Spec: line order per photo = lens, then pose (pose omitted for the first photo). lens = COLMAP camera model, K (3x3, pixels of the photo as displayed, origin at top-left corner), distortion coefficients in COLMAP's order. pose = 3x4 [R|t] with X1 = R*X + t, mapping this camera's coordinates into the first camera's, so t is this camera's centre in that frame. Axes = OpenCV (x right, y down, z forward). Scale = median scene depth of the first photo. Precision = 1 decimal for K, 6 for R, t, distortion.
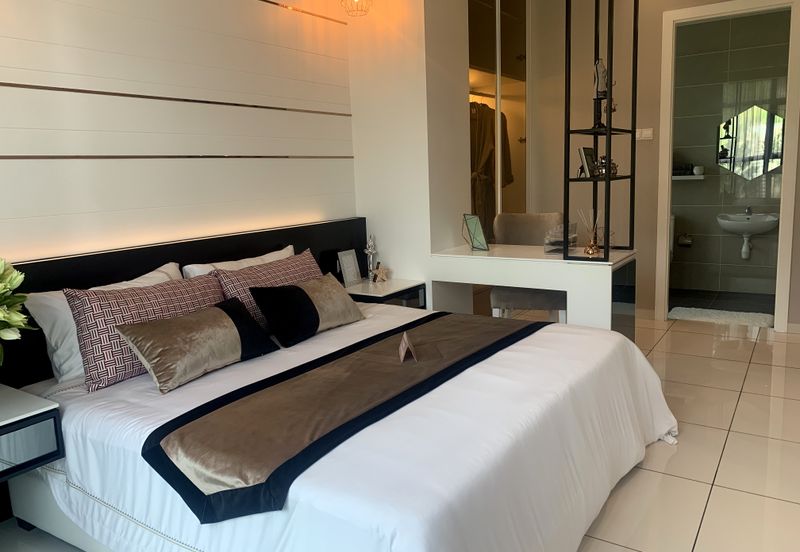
lens RADIAL K [[623.4, 0, 400.0], [0, 623.4, 276.0], [0, 0, 1]] dist [-0.071666, 0.000270]
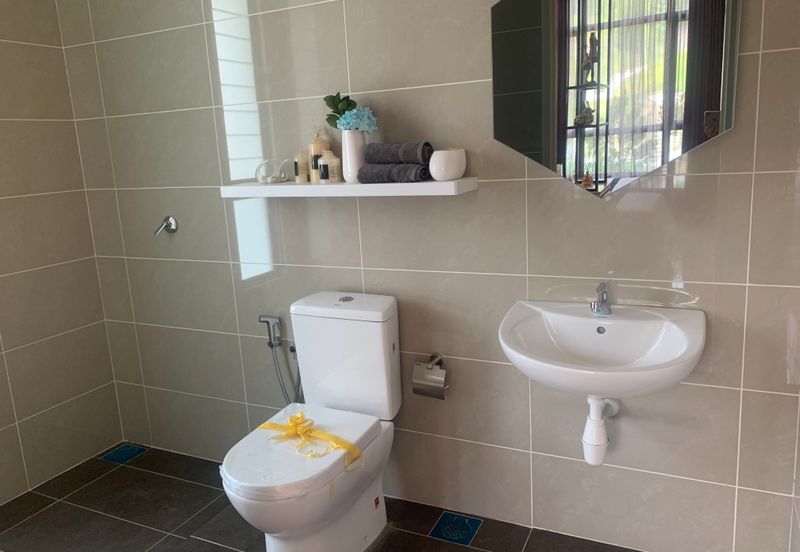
lens RADIAL K [[623.4, 0, 400.0], [0, 623.4, 276.0], [0, 0, 1]] dist [-0.071666, 0.000270]
pose [[0.990840, -0.046814, 0.126668, 0.417984], [0.042849, 0.998508, 0.033851, -0.126501], [-0.128064, -0.028113, 0.991367, 0.684090]]
